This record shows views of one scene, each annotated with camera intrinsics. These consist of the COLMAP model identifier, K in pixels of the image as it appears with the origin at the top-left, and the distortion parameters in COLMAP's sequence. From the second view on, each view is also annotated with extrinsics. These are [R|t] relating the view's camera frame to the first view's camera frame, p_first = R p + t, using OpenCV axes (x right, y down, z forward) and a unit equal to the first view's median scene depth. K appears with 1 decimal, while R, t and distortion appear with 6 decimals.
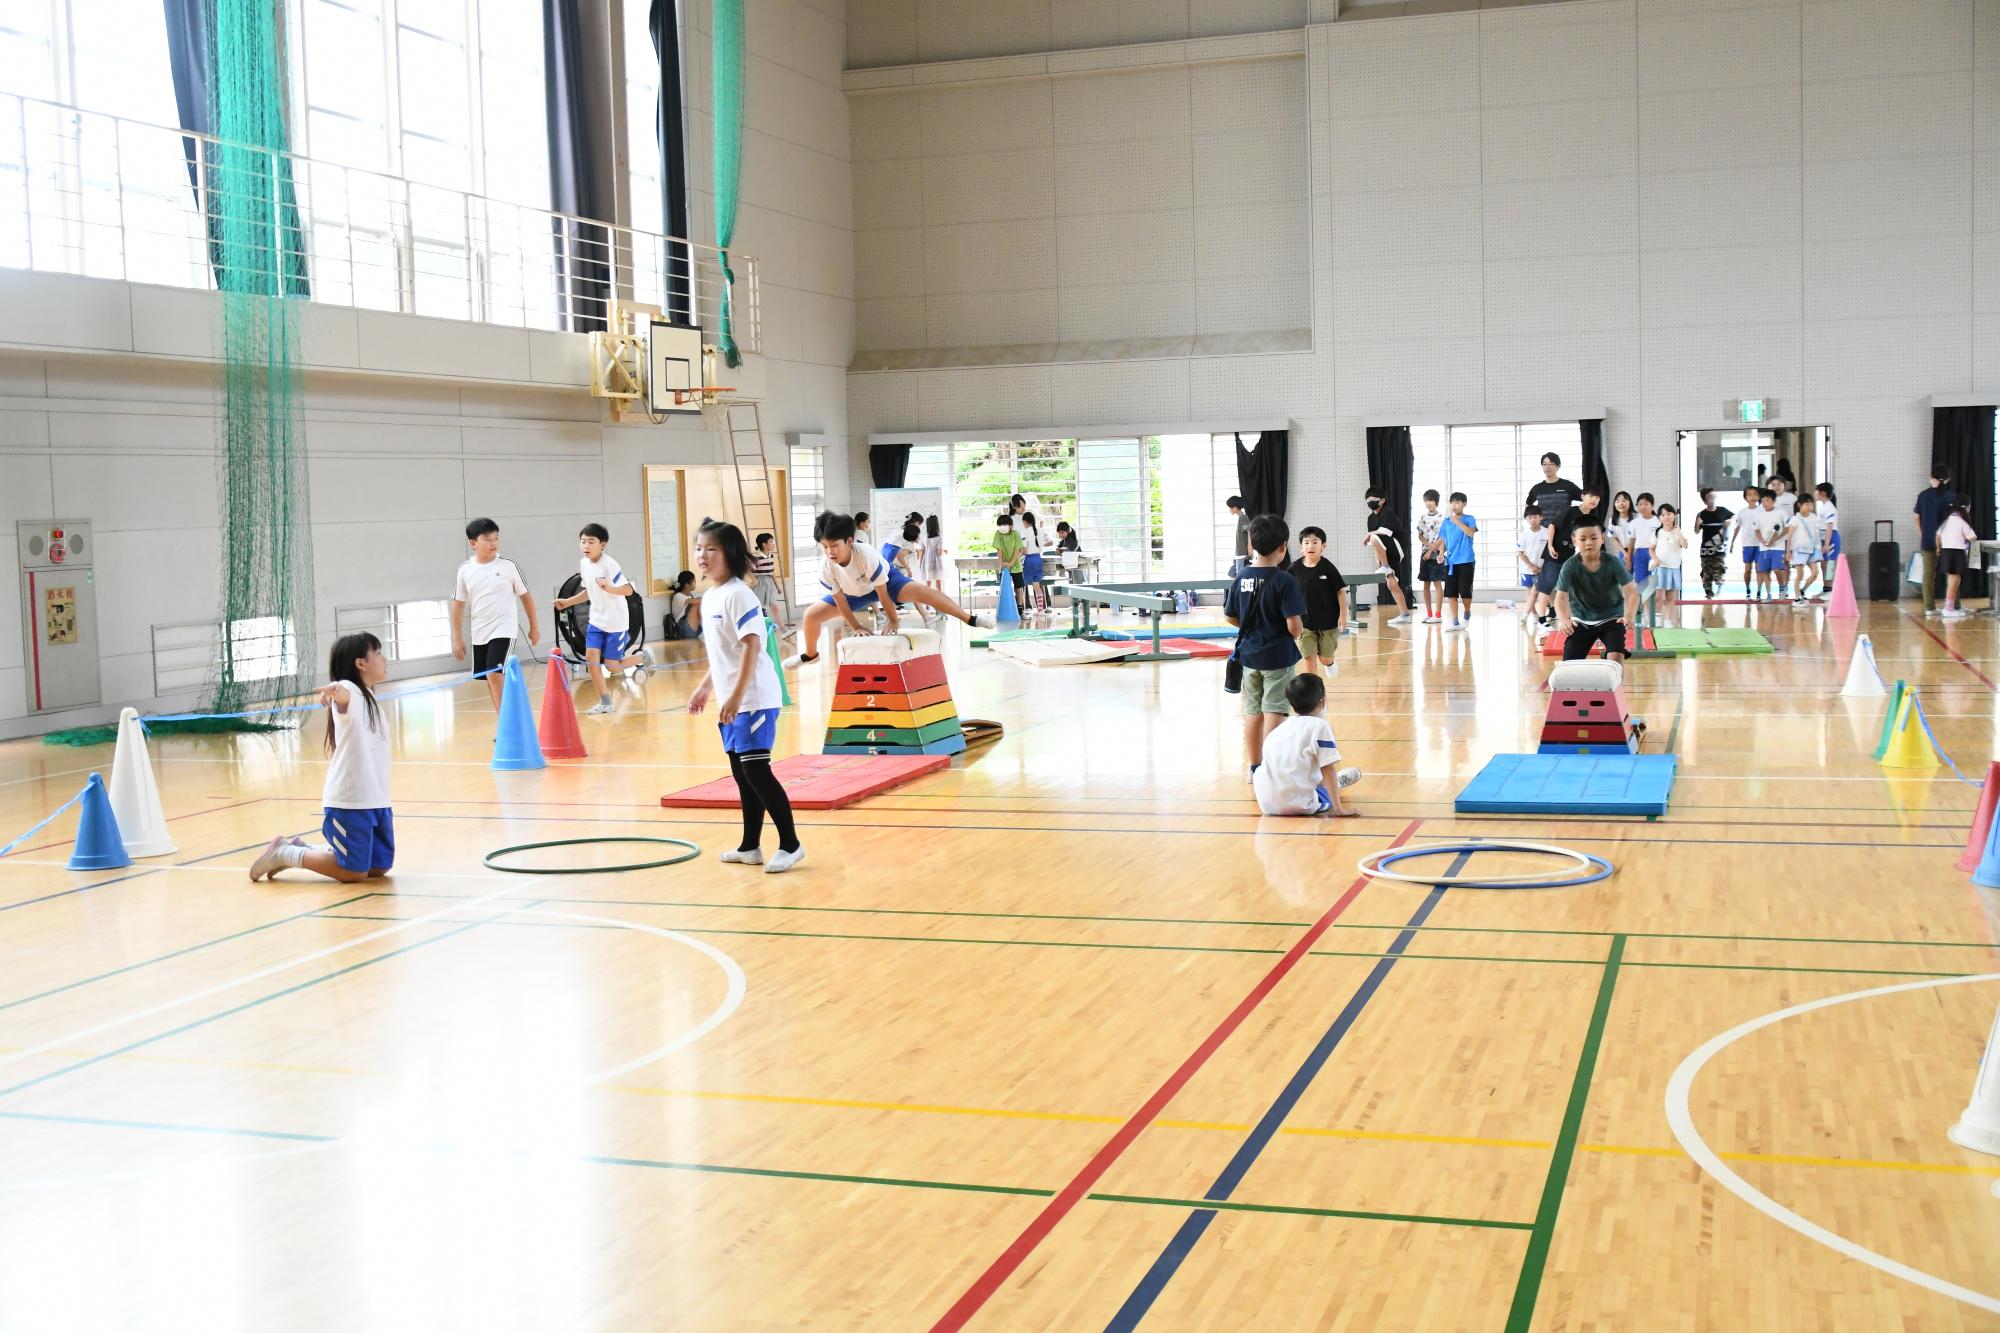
lens RADIAL K [[2281.3, 0, 1000.0], [0, 2281.3, 666.5], [0, 0, 1]] dist [0.000820, 0.000531]
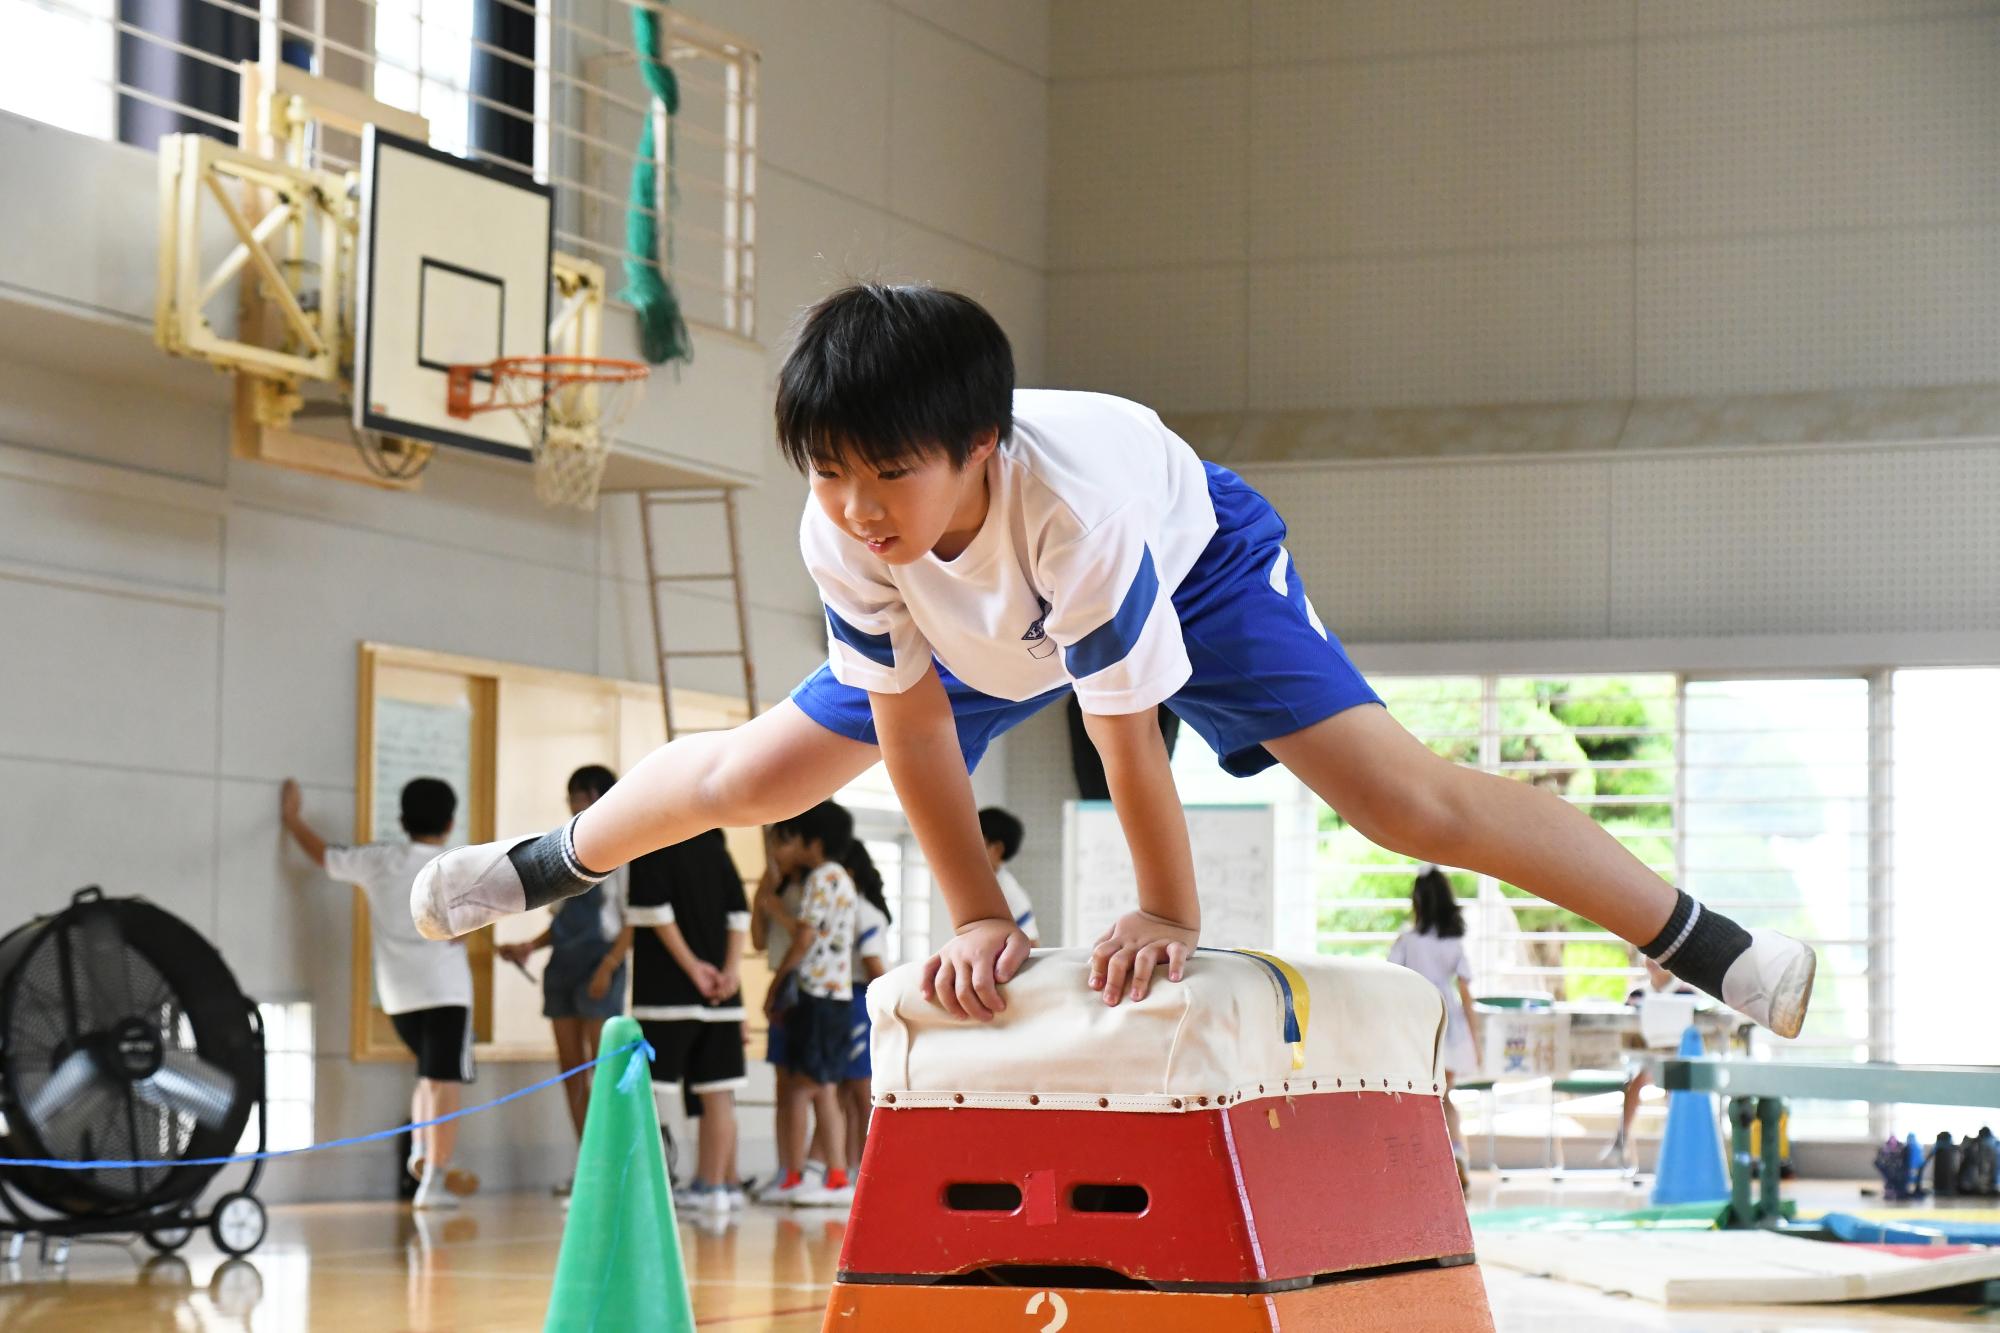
lens RADIAL K [[5046.2, 0, 1000.0], [0, 5046.2, 666.5], [0, 0, 1]] dist [-0.043747, -0.285394]
pose [[0.996992, 0.031443, -0.070841, -0.018306], [-0.041120, 0.989357, -0.139577, 0.009905], [0.065698, 0.142070, 0.987674, 0.324093]]
